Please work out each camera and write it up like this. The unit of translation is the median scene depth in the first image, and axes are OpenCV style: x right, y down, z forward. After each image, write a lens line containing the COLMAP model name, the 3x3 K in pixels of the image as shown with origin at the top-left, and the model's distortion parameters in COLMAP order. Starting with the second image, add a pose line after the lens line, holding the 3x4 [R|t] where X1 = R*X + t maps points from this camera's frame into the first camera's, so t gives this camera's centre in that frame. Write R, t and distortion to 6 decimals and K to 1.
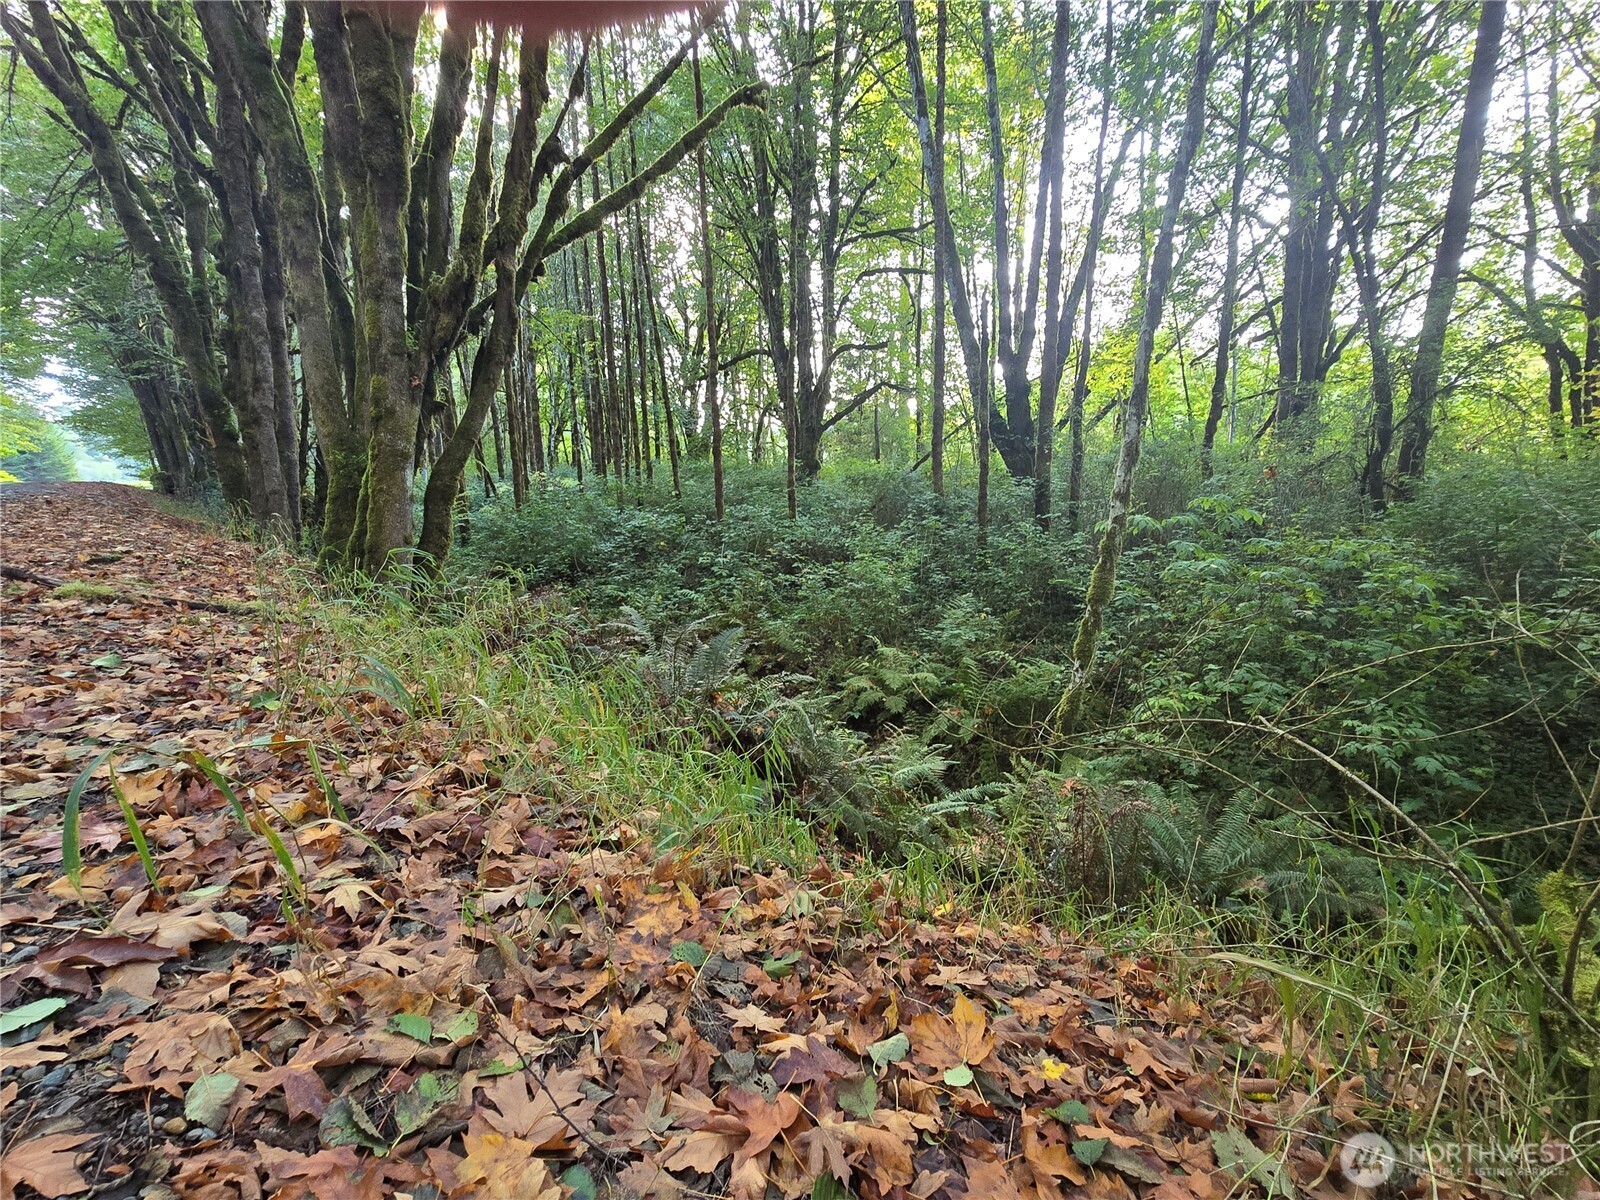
lens RADIAL K [[763.3, 0, 797.1], [0, 763.3, 597.8], [0, 0, 1]] dist [-0.005948, 0.002939]
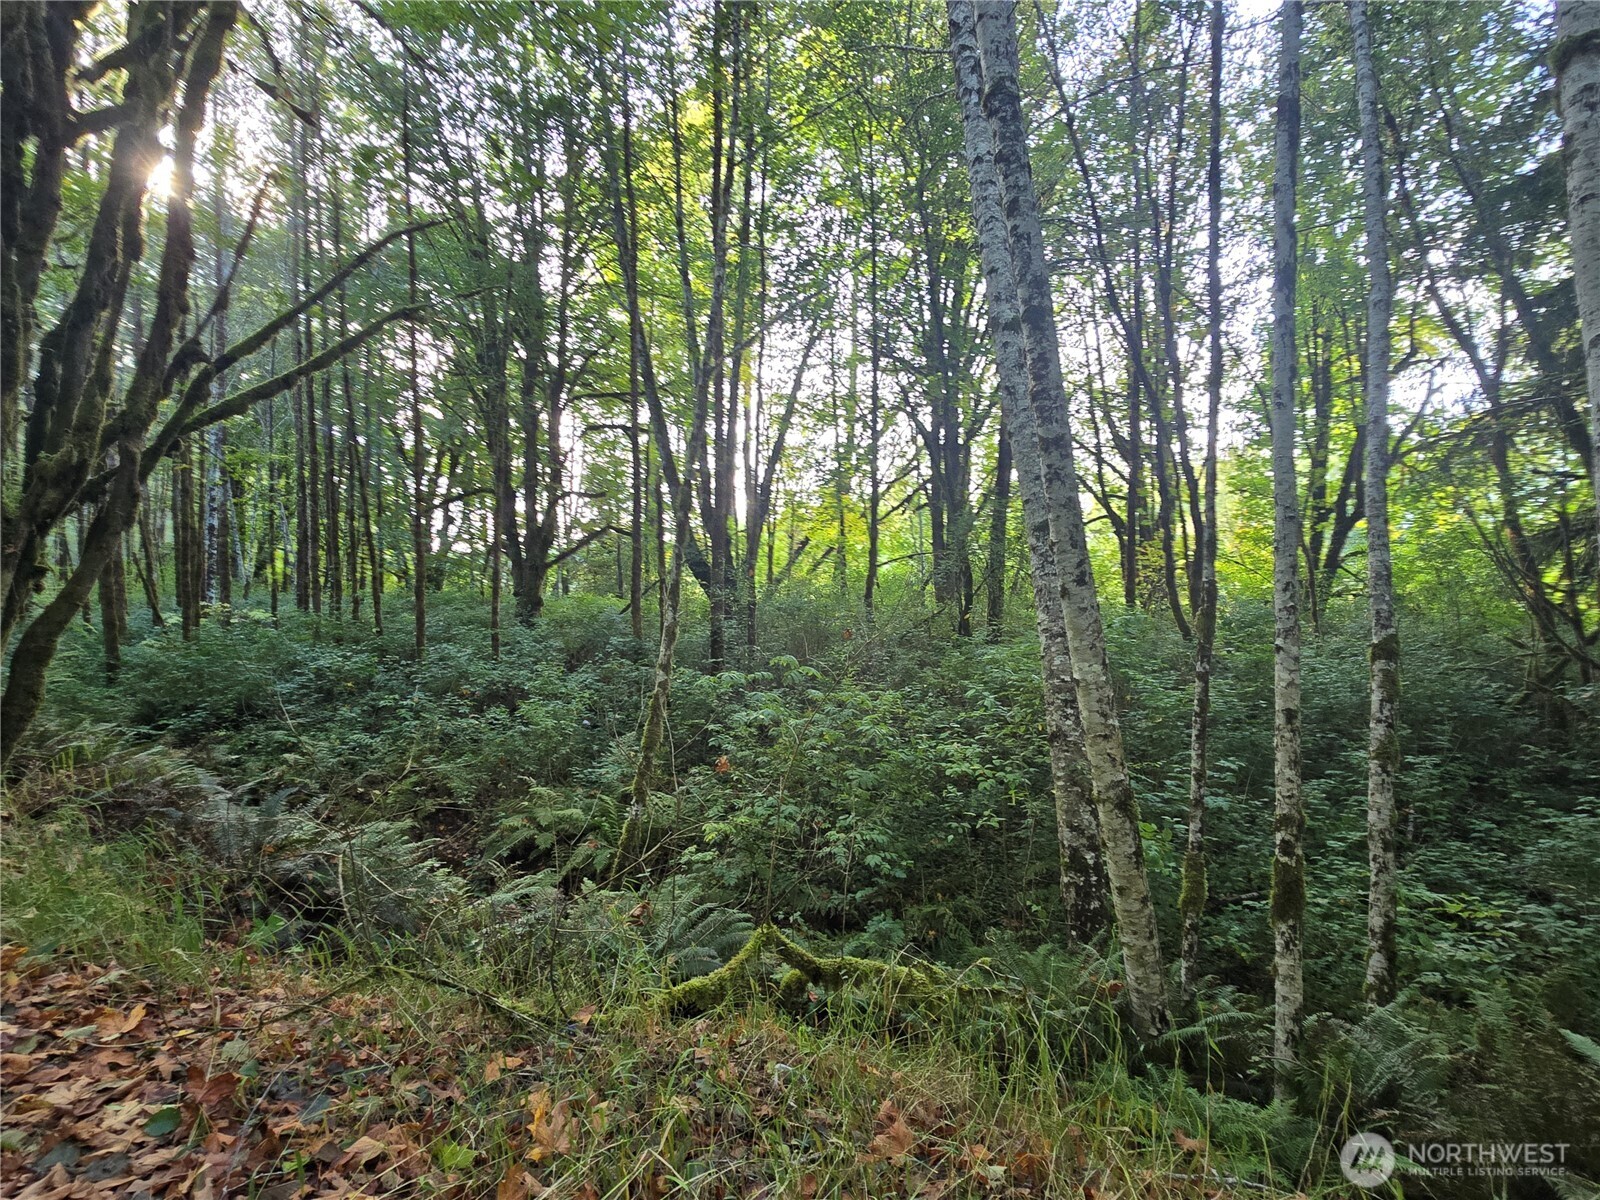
lens RADIAL K [[763.3, 0, 800.3], [0, 763.3, 601.2], [0, 0, 1]] dist [-0.005948, 0.002939]
pose [[0.954752, 0.021034, 0.296657, 0.215567], [0.026057, 0.987744, -0.153895, -0.030296], [-0.296259, 0.154662, 0.942502, -0.272373]]
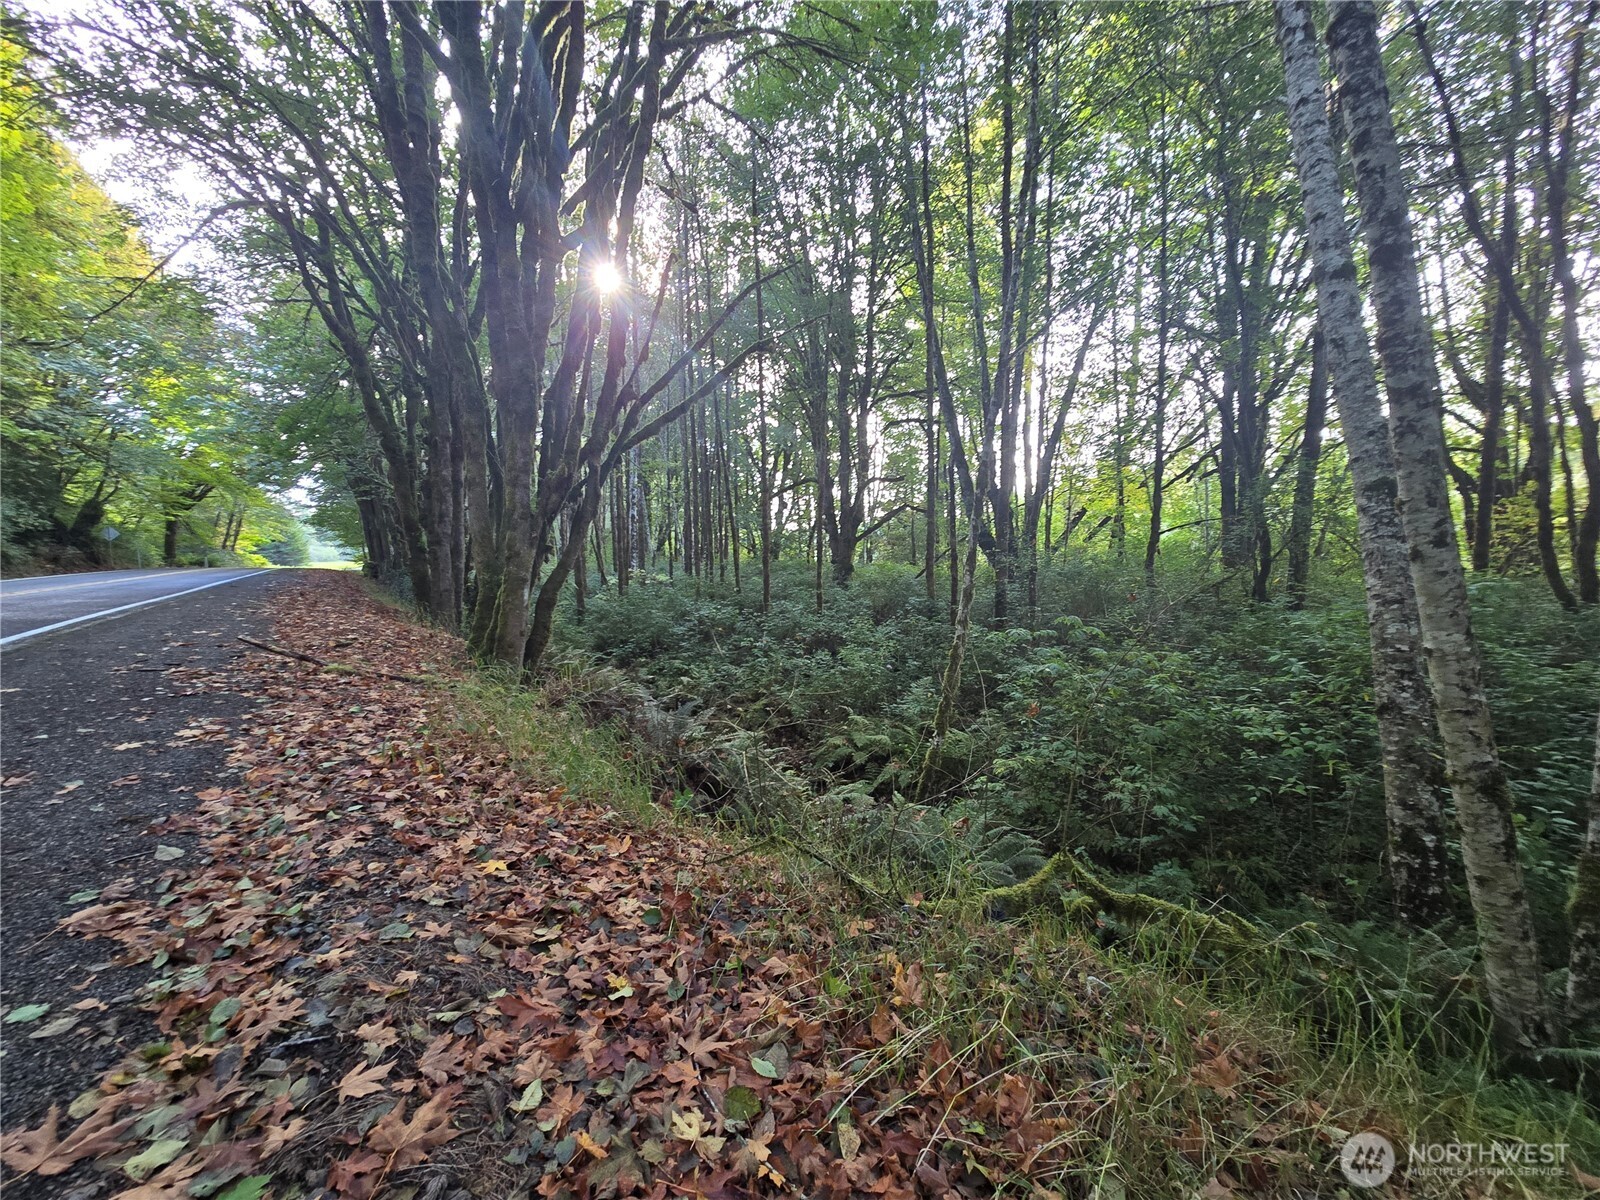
lens RADIAL K [[644.8, 0, 806.6], [0, 644.8, 597.8], [0, 0, 1]] dist [-0.003436, 0.000970]
pose [[0.995606, 0.022673, -0.090851, 0.193707], [-0.032321, 0.993822, -0.106171, -0.029039], [0.087882, 0.108641, 0.990189, -0.270496]]
